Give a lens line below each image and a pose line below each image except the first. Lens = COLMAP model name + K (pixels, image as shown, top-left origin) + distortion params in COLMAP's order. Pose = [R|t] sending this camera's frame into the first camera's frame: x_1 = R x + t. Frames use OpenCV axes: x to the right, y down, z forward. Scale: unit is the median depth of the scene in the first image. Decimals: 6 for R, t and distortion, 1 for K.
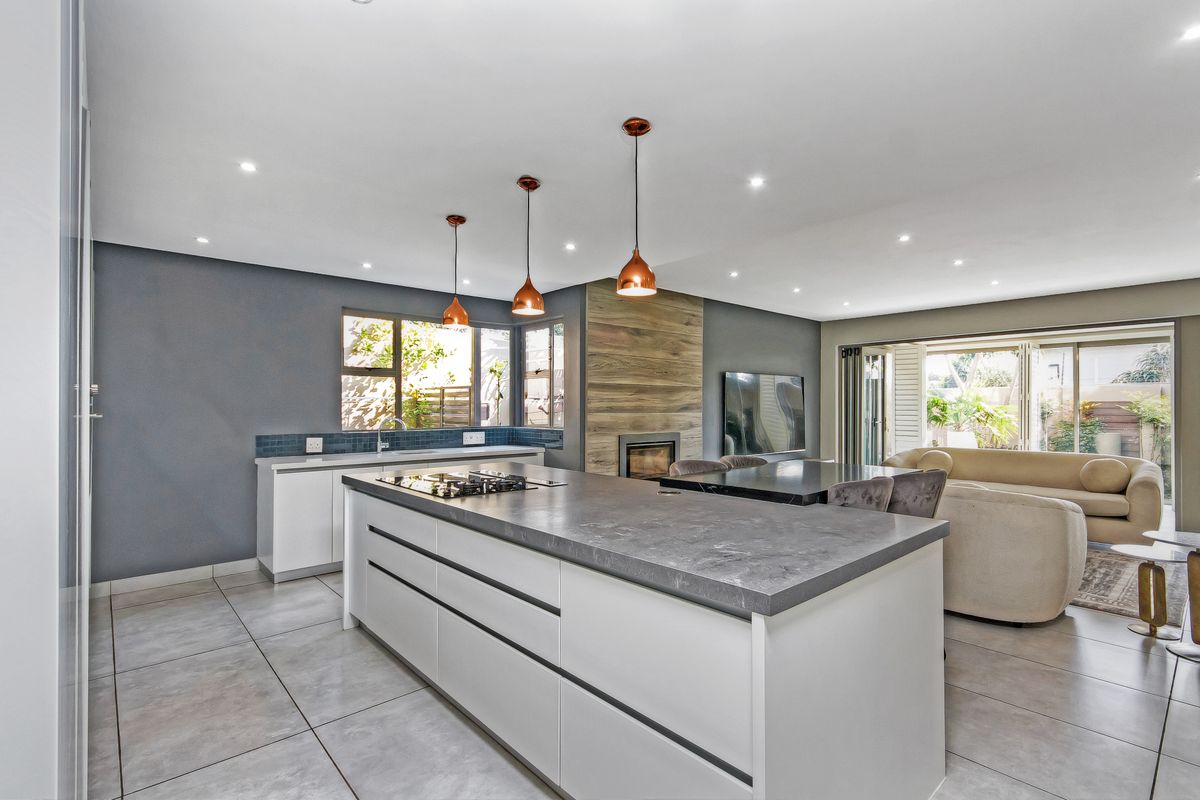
lens RADIAL K [[561.6, 0, 602.0], [0, 561.6, 417.8], [0, 0, 1]] dist [0.001066, 0.000357]
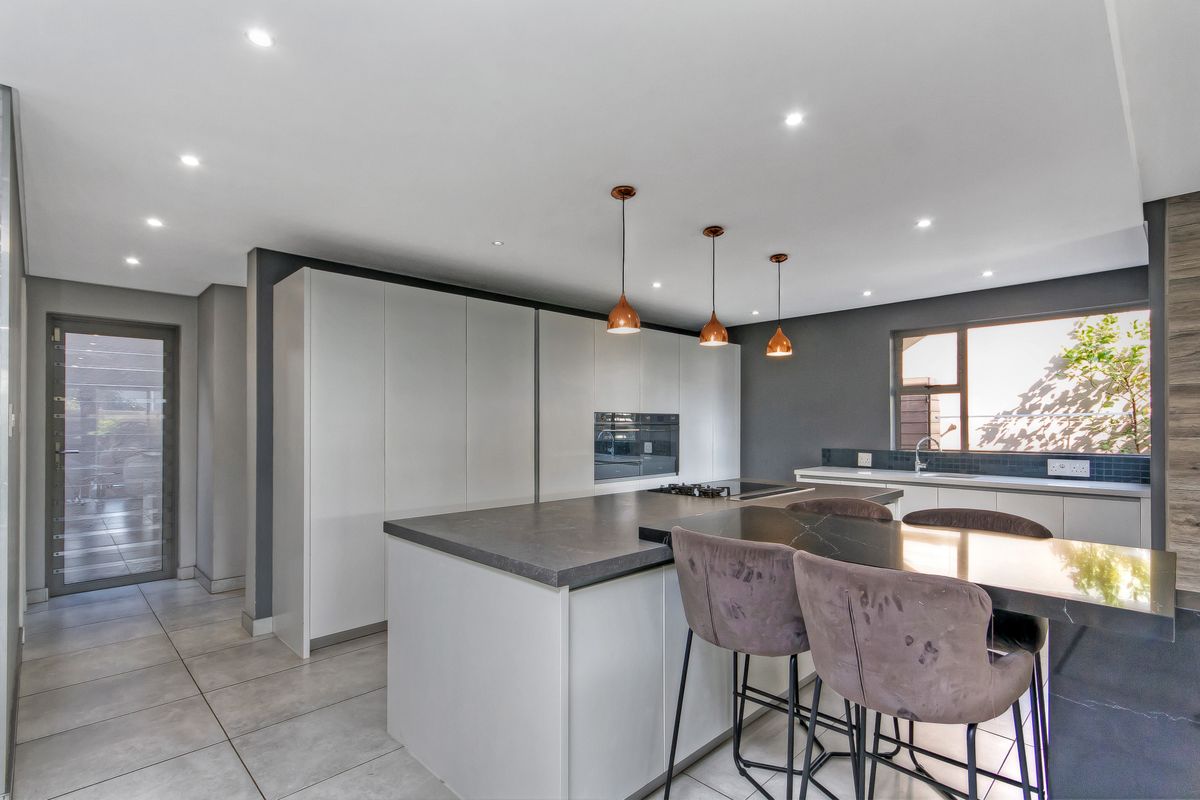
lens RADIAL K [[561.6, 0, 602.0], [0, 561.6, 417.8], [0, 0, 1]] dist [0.001066, 0.000357]
pose [[0.038278, -0.013594, -0.999175, 0.485043], [-0.019281, 0.999711, -0.014340, -0.007224], [0.999081, 0.019814, 0.038005, 0.351221]]
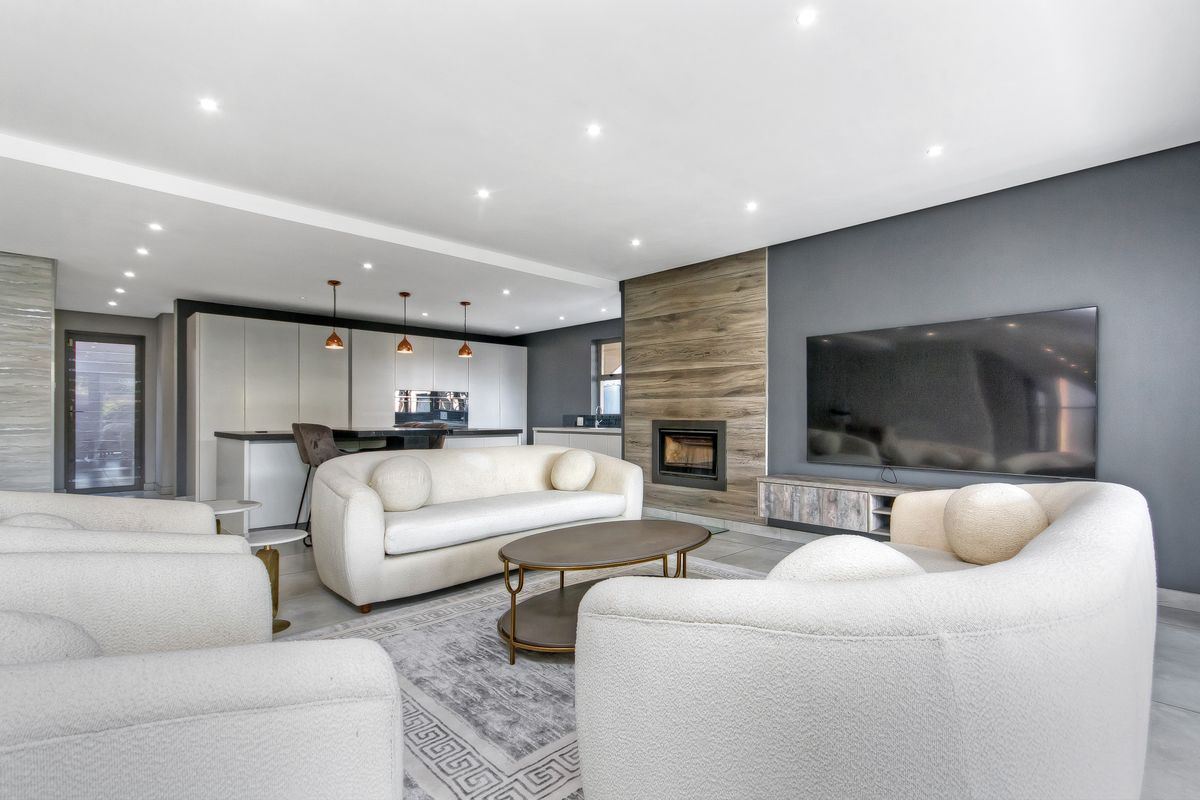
lens RADIAL K [[554.4, 0, 601.4], [0, 554.4, 412.1], [0, 0, 1]] dist [0.000591, -0.000371]
pose [[0.034973, -0.006762, -0.999365, 1.016832], [-0.023700, 0.999690, -0.007593, 0.025003], [0.999107, 0.023951, 0.034801, 0.822403]]
